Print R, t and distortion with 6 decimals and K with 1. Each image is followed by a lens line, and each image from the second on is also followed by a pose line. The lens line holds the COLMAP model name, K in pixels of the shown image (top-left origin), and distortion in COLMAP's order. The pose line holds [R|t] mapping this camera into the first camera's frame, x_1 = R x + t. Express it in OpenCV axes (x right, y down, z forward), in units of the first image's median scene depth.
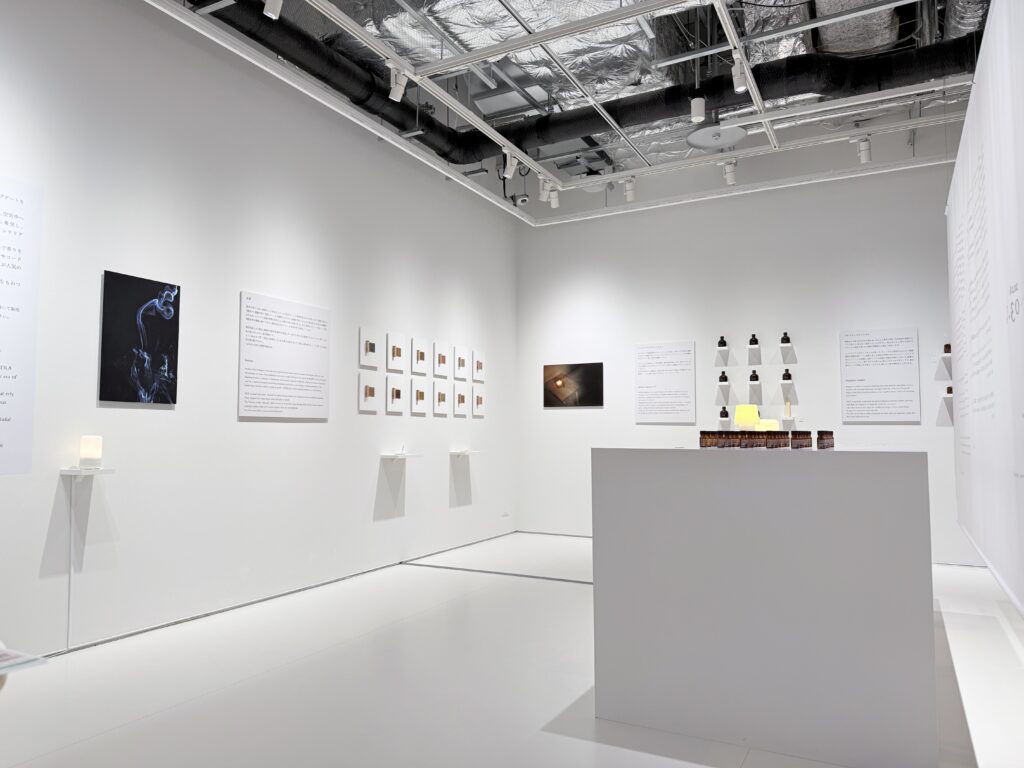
lens RADIAL K [[713.8, 0, 512.2], [0, 713.8, 381.9], [0, 0, 1]] dist [-0.001702, -0.001481]
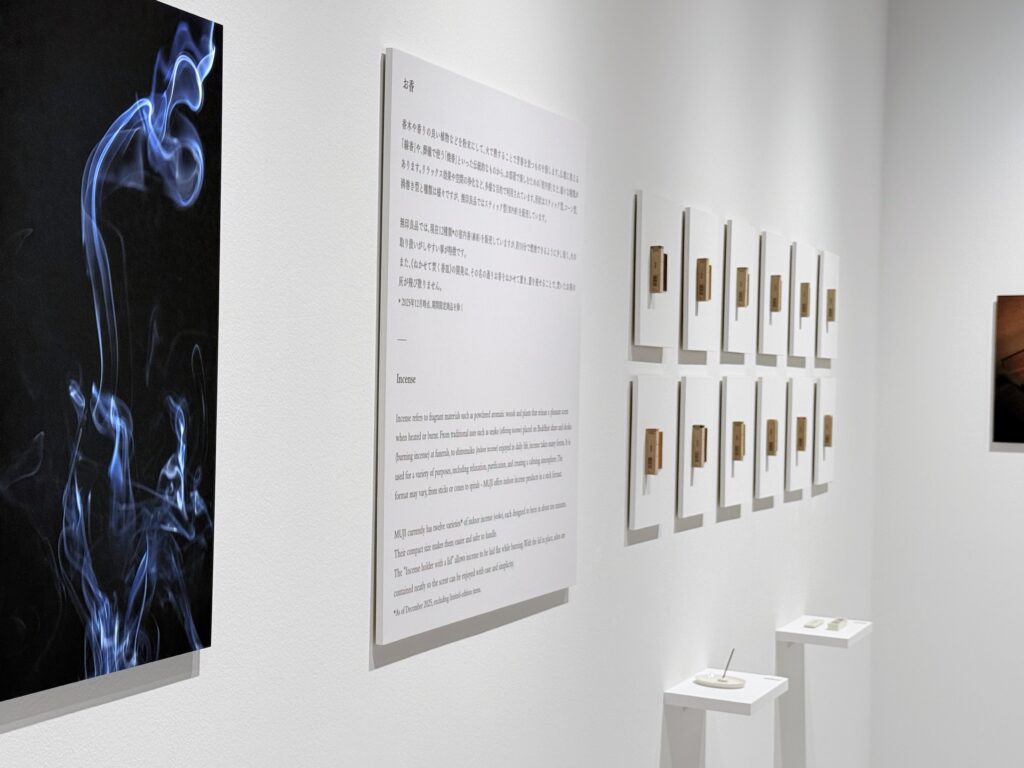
lens RADIAL K [[1865.1, 0, 512.1], [0, 1865.1, 386.3], [0, 0, 1]] dist [0.179320, 0.000000]
pose [[0.991266, 0.004214, 0.131811, -0.461353], [-0.014362, 0.996994, 0.076131, -0.079418], [-0.131094, -0.077360, 0.988347, 0.498012]]
